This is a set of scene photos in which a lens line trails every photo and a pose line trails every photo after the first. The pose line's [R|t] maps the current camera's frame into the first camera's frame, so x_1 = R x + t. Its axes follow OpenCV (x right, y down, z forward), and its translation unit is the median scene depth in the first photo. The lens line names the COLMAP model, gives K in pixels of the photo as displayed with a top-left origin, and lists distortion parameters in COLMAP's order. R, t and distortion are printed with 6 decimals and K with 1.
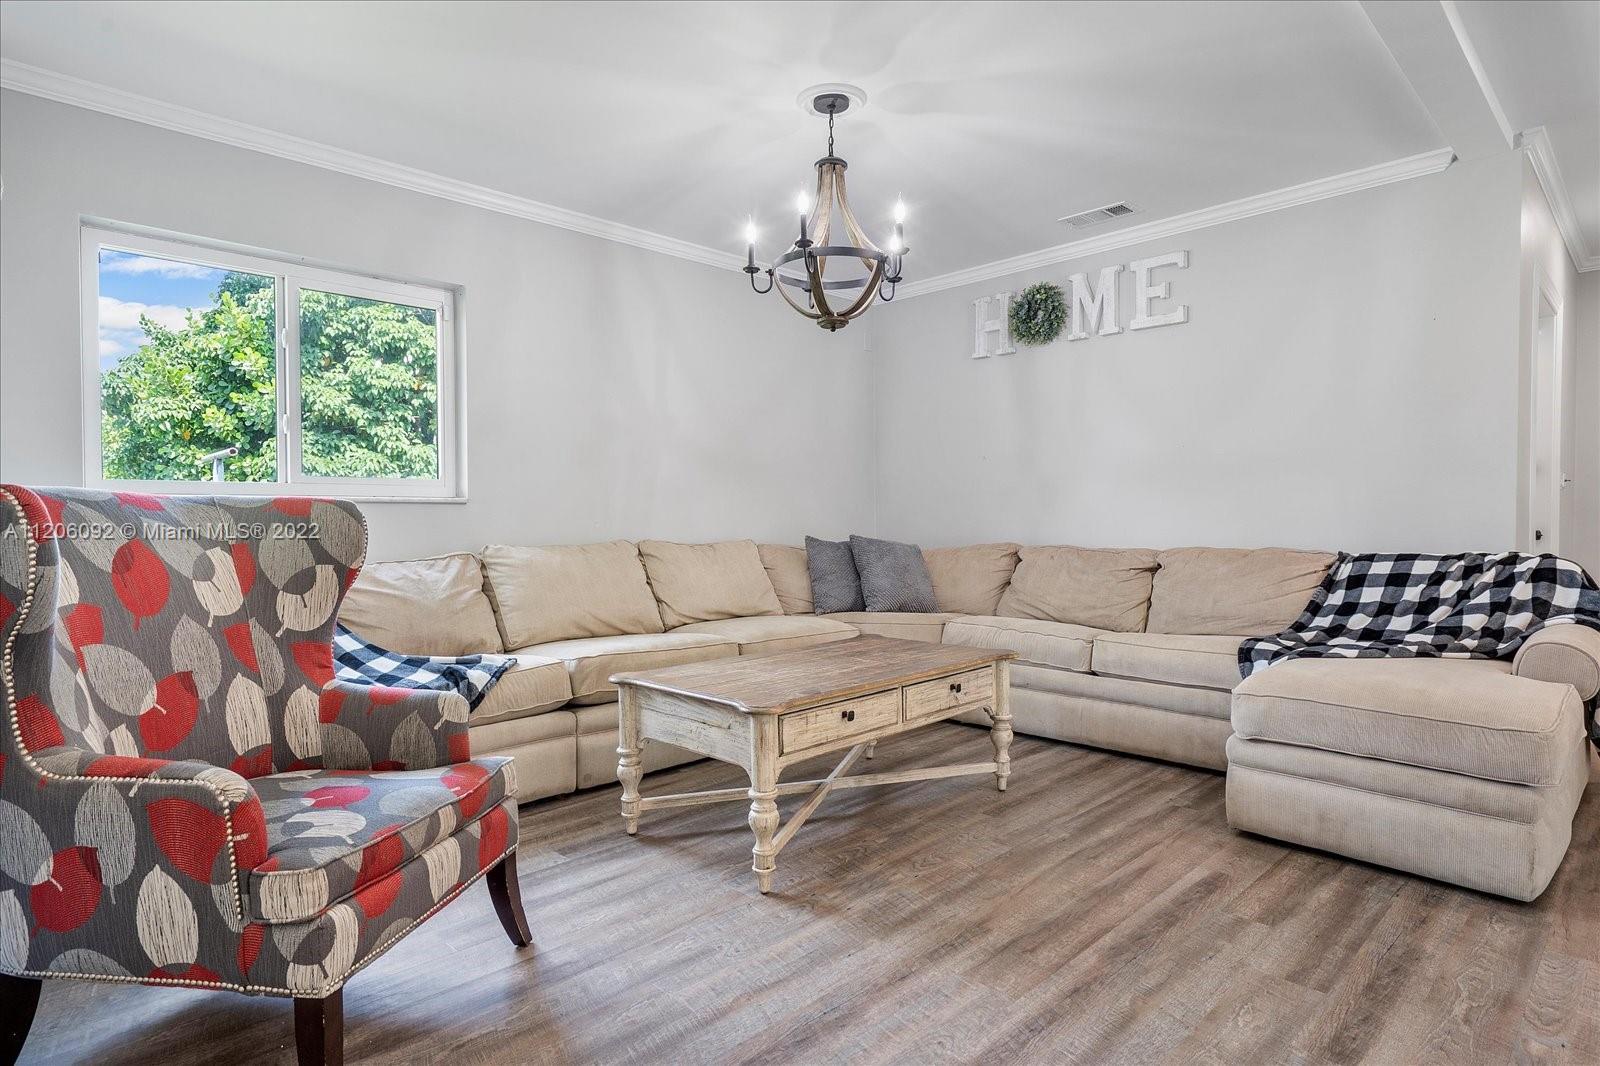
lens RADIAL K [[861.1, 0, 800.0], [0, 861.1, 533.0], [0, 0, 1]] dist [0.000733, -0.000167]
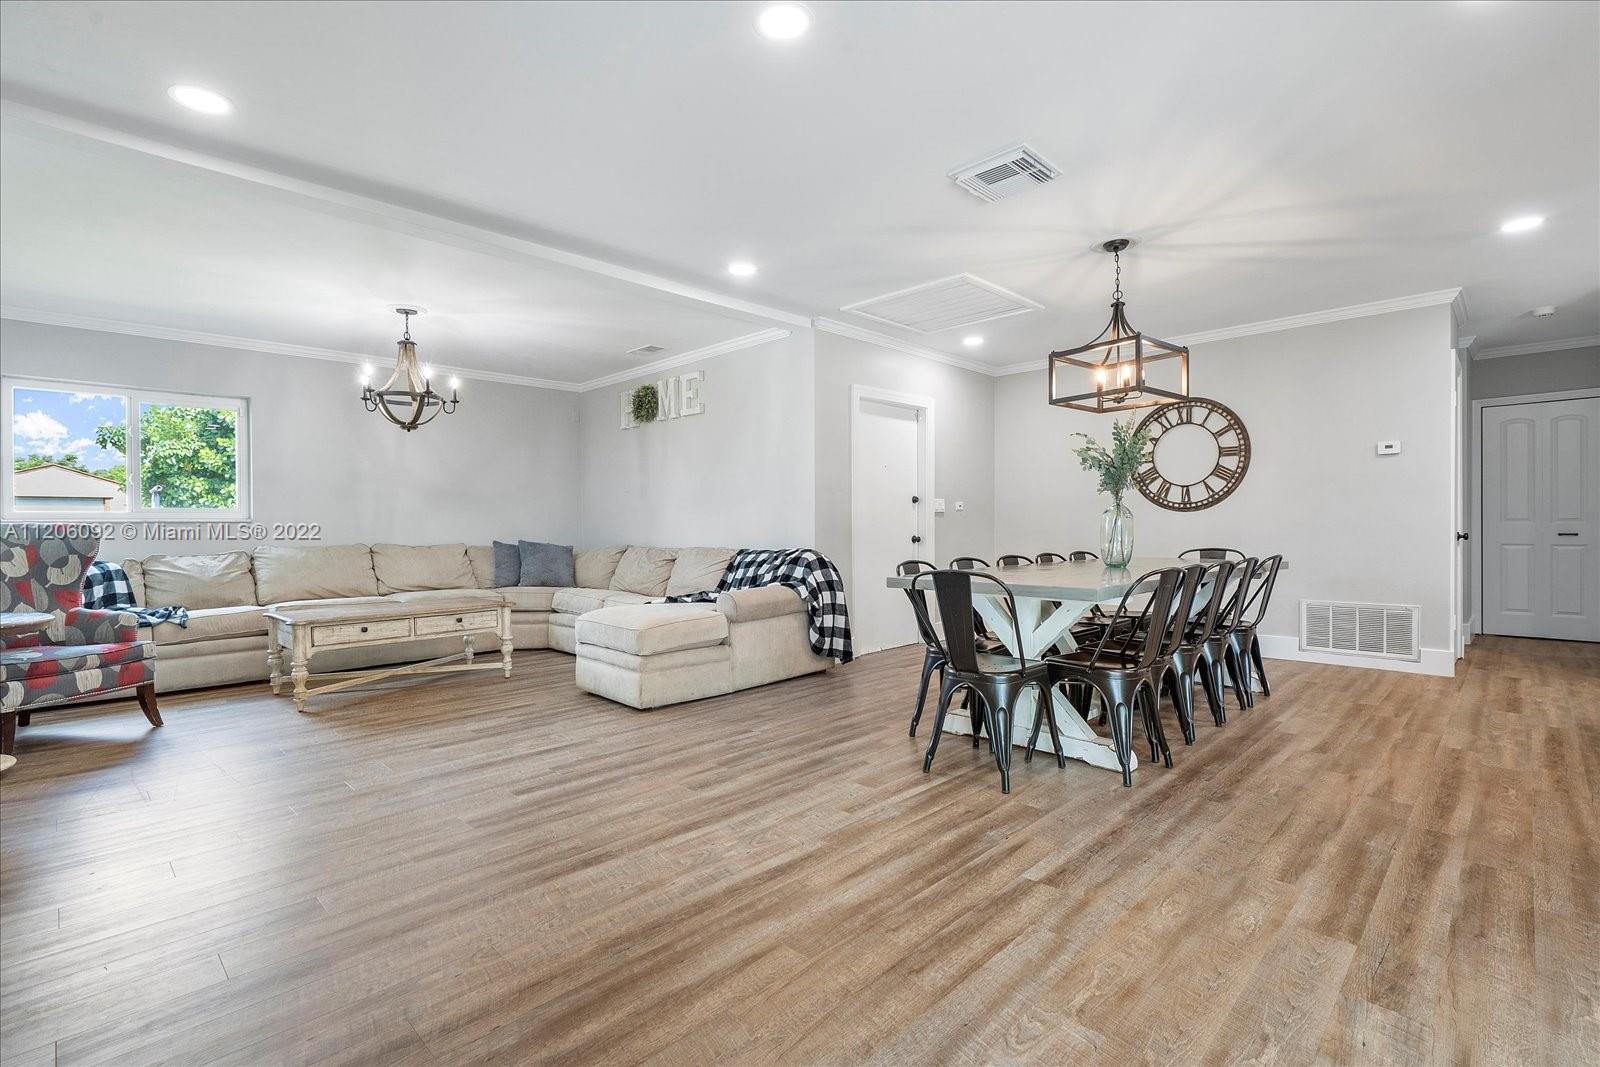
lens RADIAL K [[731.6, 0, 799.7], [0, 731.6, 530.1], [0, 0, 1]] dist [0.001250, 0.000220]
pose [[0.999949, -0.002613, 0.009795, 0.760620], [0.002727, 0.999929, -0.011593, 0.000750], [-0.009764, 0.011619, 0.999885, -0.522897]]
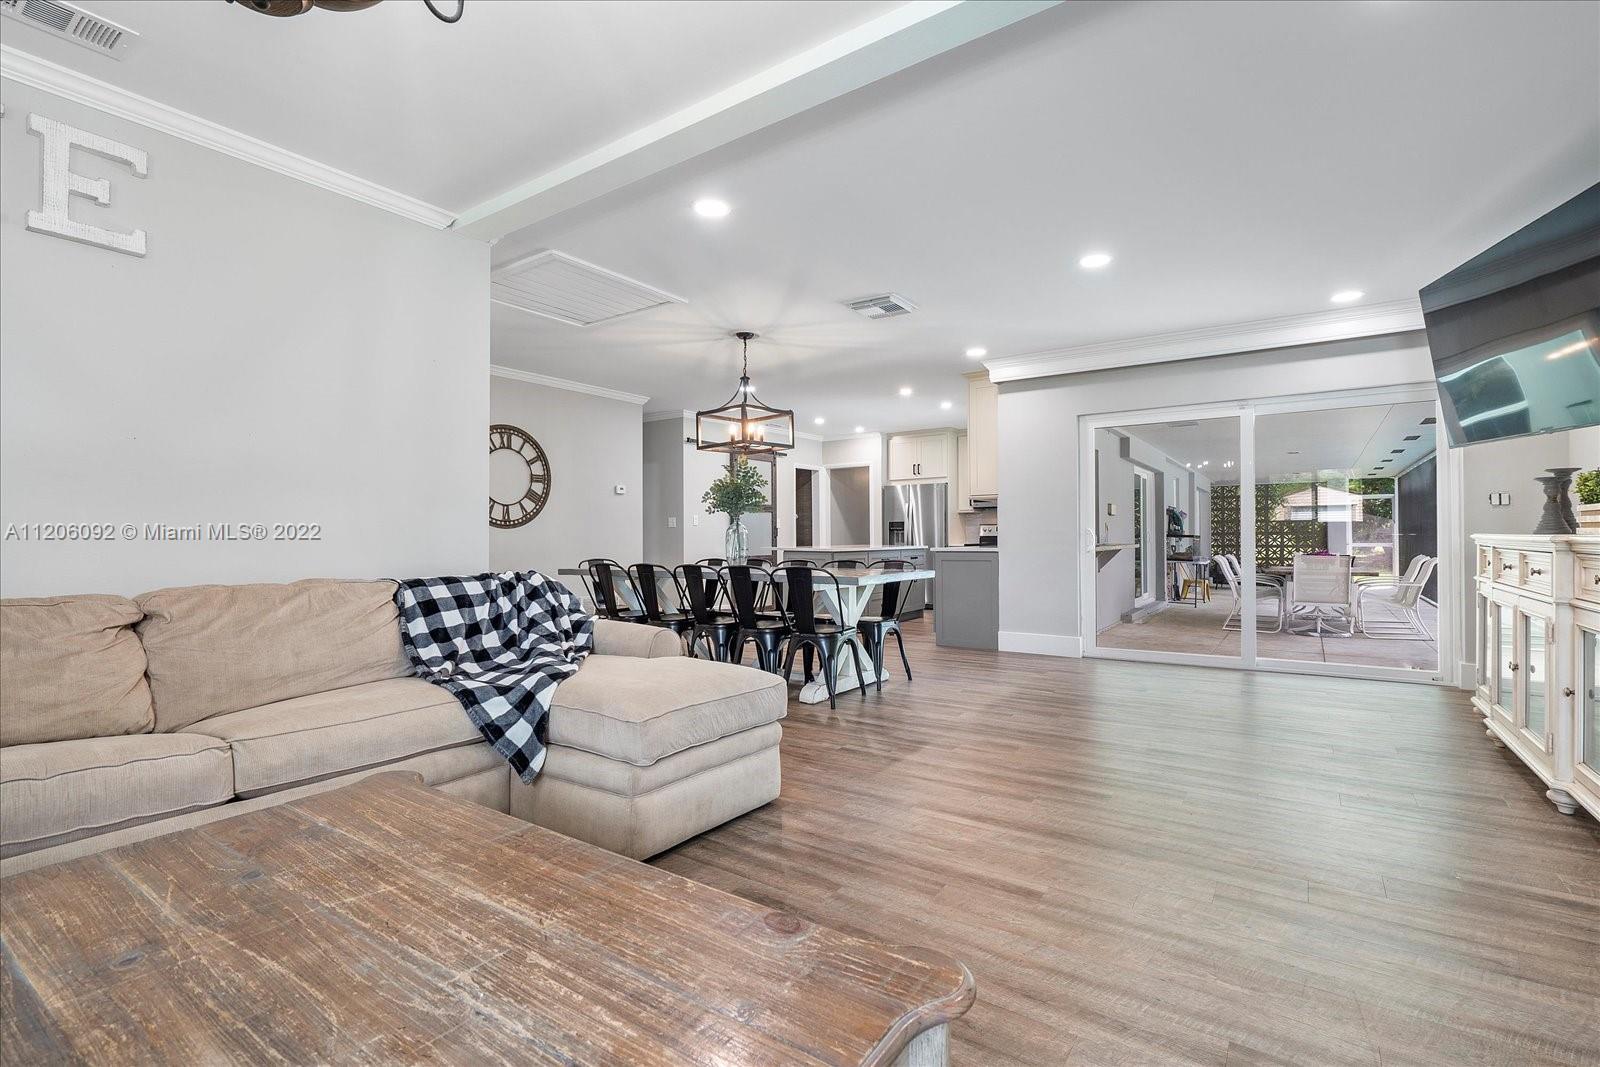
lens RADIAL K [[731.6, 0, 799.7], [0, 731.6, 530.1], [0, 0, 1]] dist [0.001250, 0.000220]
pose [[-0.182355, 0.018676, 0.983055, -0.258218], [0.026226, 0.999556, -0.014124, -0.009256], [-0.982883, 0.023206, -0.182764, 0.736977]]
